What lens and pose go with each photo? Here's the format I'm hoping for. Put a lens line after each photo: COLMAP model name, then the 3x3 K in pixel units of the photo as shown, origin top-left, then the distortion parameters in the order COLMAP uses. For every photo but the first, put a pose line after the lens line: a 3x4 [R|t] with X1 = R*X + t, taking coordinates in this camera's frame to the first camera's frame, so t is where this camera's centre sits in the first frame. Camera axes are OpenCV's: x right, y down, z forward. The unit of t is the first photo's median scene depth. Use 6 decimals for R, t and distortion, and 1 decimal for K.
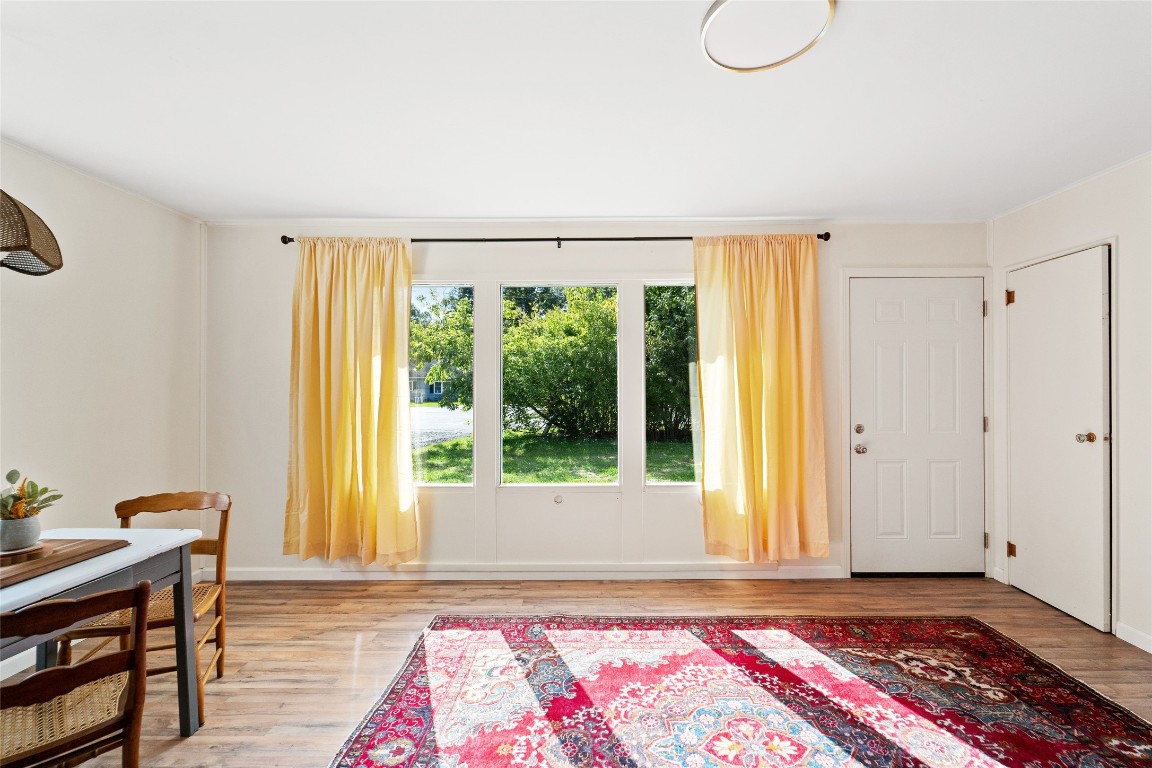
lens RADIAL K [[472.0, 0, 588.2], [0, 472.0, 384.4], [0, 0, 1]] dist [0.001884, -0.000012]
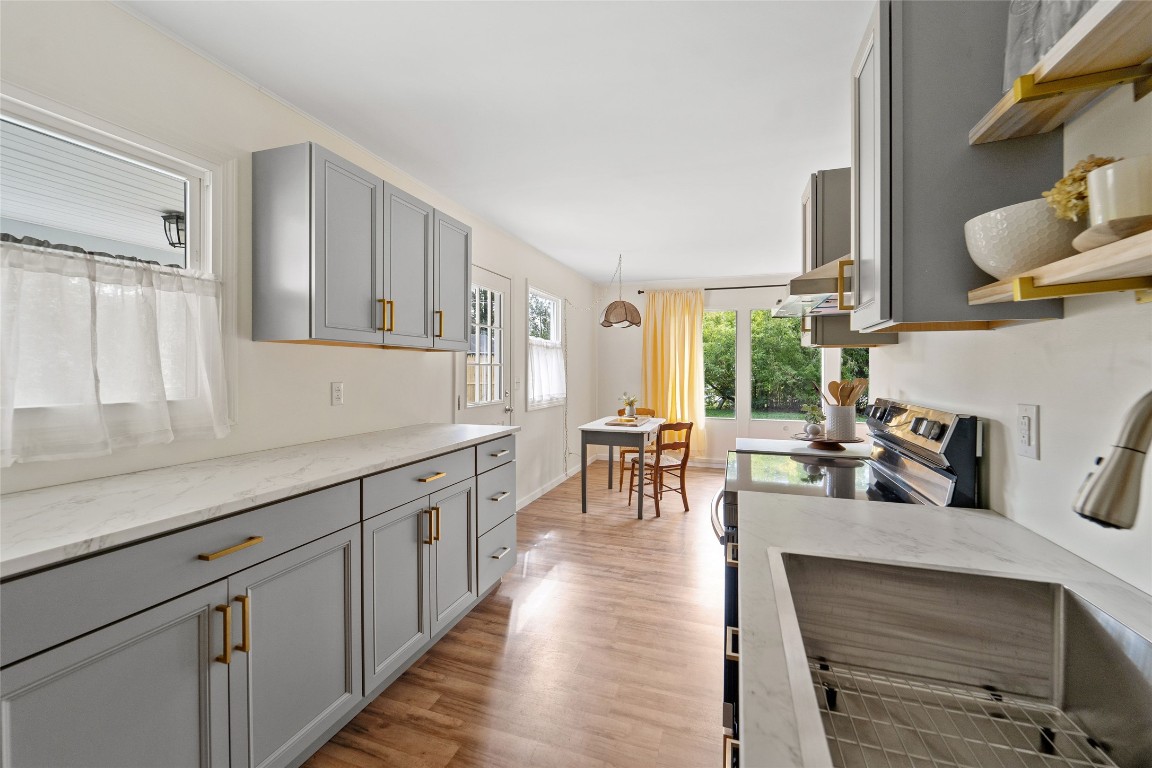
lens RADIAL K [[472.0, 0, 588.2], [0, 472.0, 384.4], [0, 0, 1]] dist [0.001884, -0.000012]
pose [[0.951631, 0.009975, -0.307082, -0.286004], [0.000685, 0.999402, 0.034585, 0.015640], [0.307243, -0.033123, 0.951055, -1.171350]]
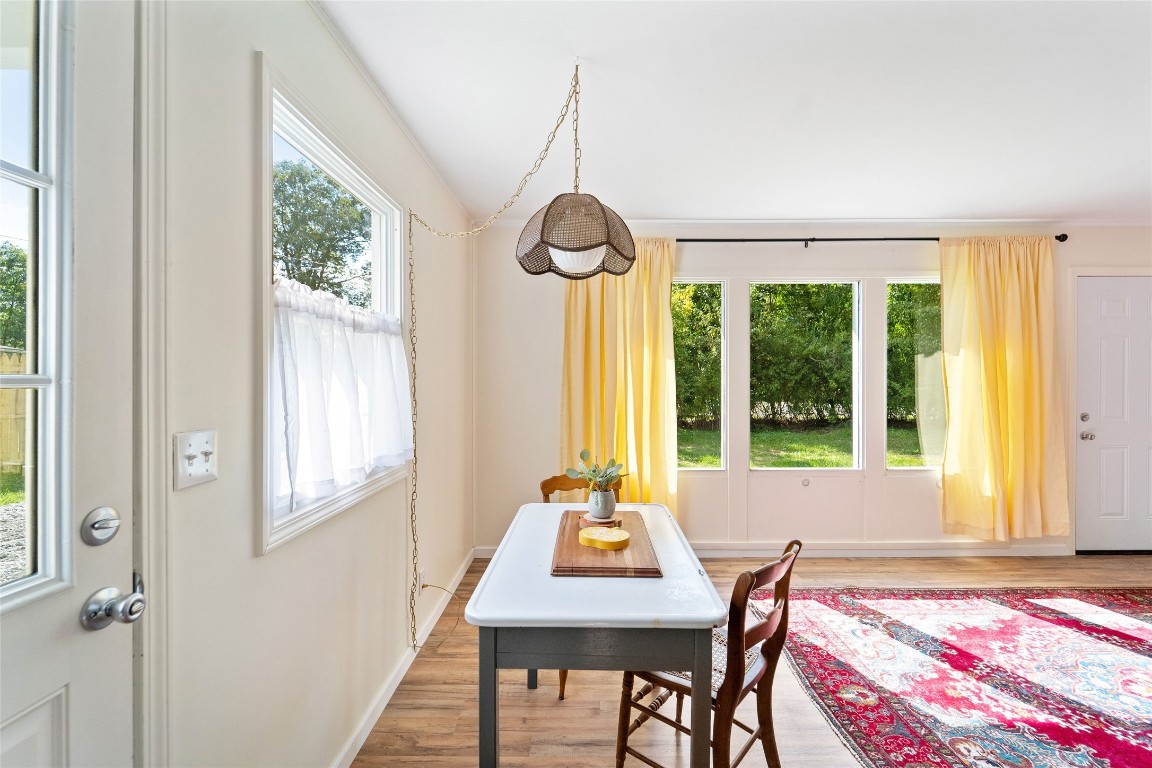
lens RADIAL K [[475.5, 0, 590.5], [0, 475.5, 378.9], [0, 0, 1]] dist [-0.001851, -0.000765]
pose [[0.999998, 0.000273, 0.002096, -0.695805], [-0.000287, 0.999980, 0.006376, 0.001688], [-0.002095, -0.006377, 0.999977, -0.094943]]
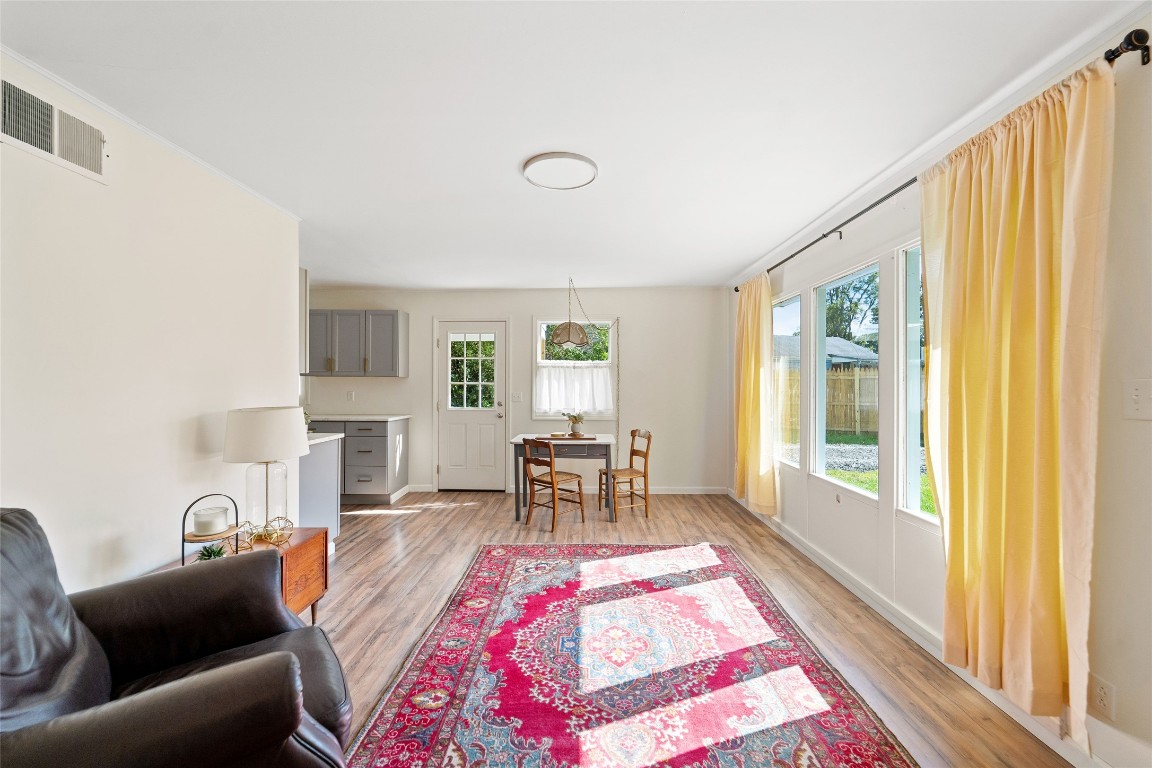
lens RADIAL K [[472.0, 0, 588.2], [0, 472.0, 384.4], [0, 0, 1]] dist [0.001884, -0.000012]
pose [[0.002510, 0.005546, -0.999981, 1.145076], [0.005006, 0.999972, 0.005558, -0.002715], [0.999984, -0.005020, 0.002482, 0.603294]]
